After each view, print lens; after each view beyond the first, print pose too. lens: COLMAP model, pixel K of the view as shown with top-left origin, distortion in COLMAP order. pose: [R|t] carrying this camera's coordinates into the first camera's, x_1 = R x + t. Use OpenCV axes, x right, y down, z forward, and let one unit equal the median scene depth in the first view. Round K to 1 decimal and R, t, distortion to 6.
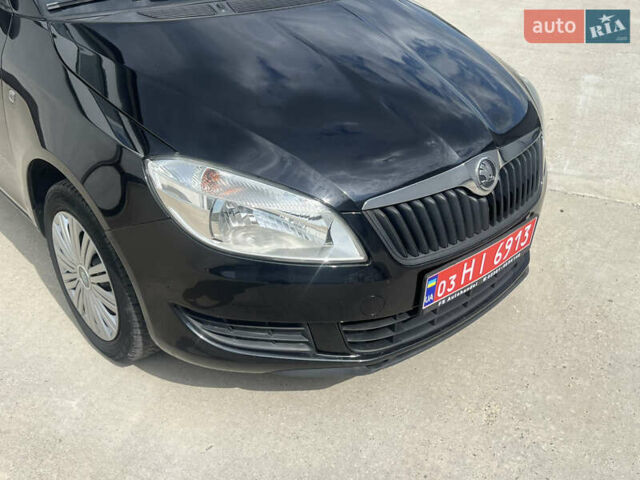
lens RADIAL K [[658.8, 0, 321.5], [0, 658.8, 252.0], [0, 0, 1]] dist [0.006407, -0.000220]
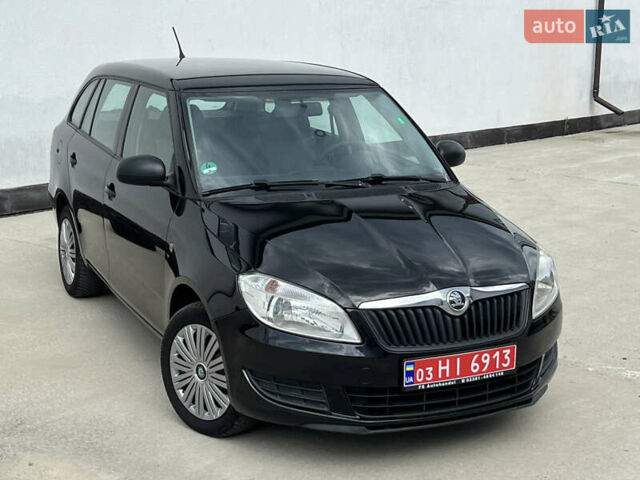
lens RADIAL K [[1082.5, 0, 338.8], [0, 1082.5, 241.6], [0, 0, 1]] dist [0.177564, -0.013828]
pose [[0.960350, 0.032040, -0.276950, 0.653878], [-0.126268, 0.935639, -0.329601, 0.582119], [0.248565, 0.351502, 0.902586, -1.284769]]
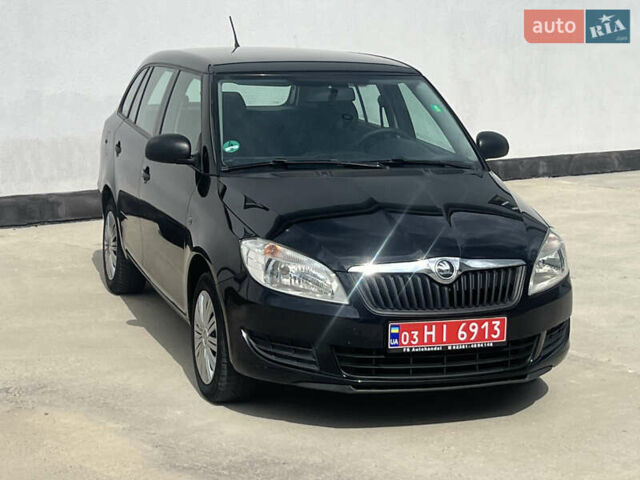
lens RADIAL K [[1423.8, 0, 328.5], [0, 1423.8, 239.0], [0, 0, 1]] dist [0.285035, 0.003685]
pose [[0.914377, 0.045280, -0.402325, 1.310948], [-0.201983, 0.912247, -0.356383, 1.036357], [0.350882, 0.407131, 0.843283, -1.891180]]
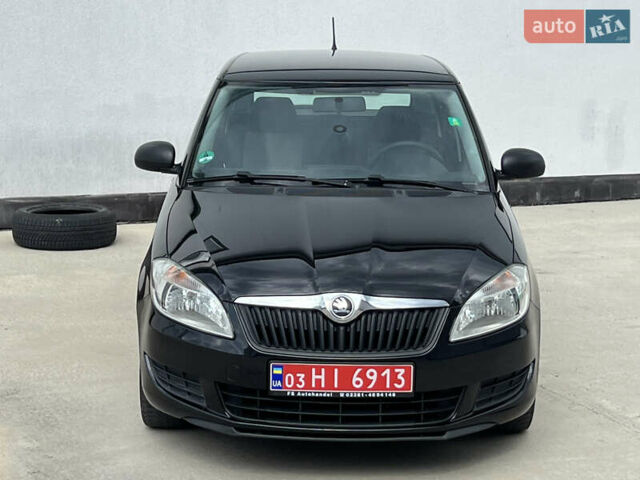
lens RADIAL K [[1350.2, 0, 320.0], [0, 1350.2, 240.0], [0, 0, 1]] dist [0.279087, -0.071226]
pose [[0.746989, 0.097275, -0.657682, 2.012806], [-0.346074, 0.901541, -0.259724, 0.491453], [0.567662, 0.421618, 0.707105, -1.050245]]
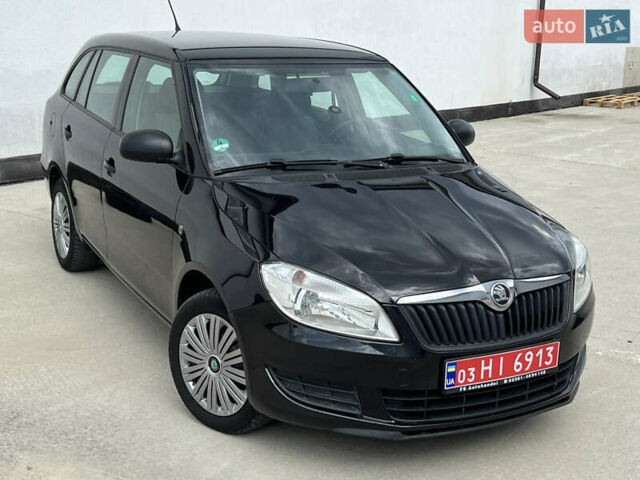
lens RADIAL K [[929.5, 0, 335.8], [0, 929.5, 242.1], [0, 0, 1]] dist [0.155923, -0.067065]
pose [[0.973027, 0.052440, -0.224651, 0.339773], [-0.120176, 0.946472, -0.299580, 0.388001], [0.196916, 0.318497, 0.927245, -0.866255]]
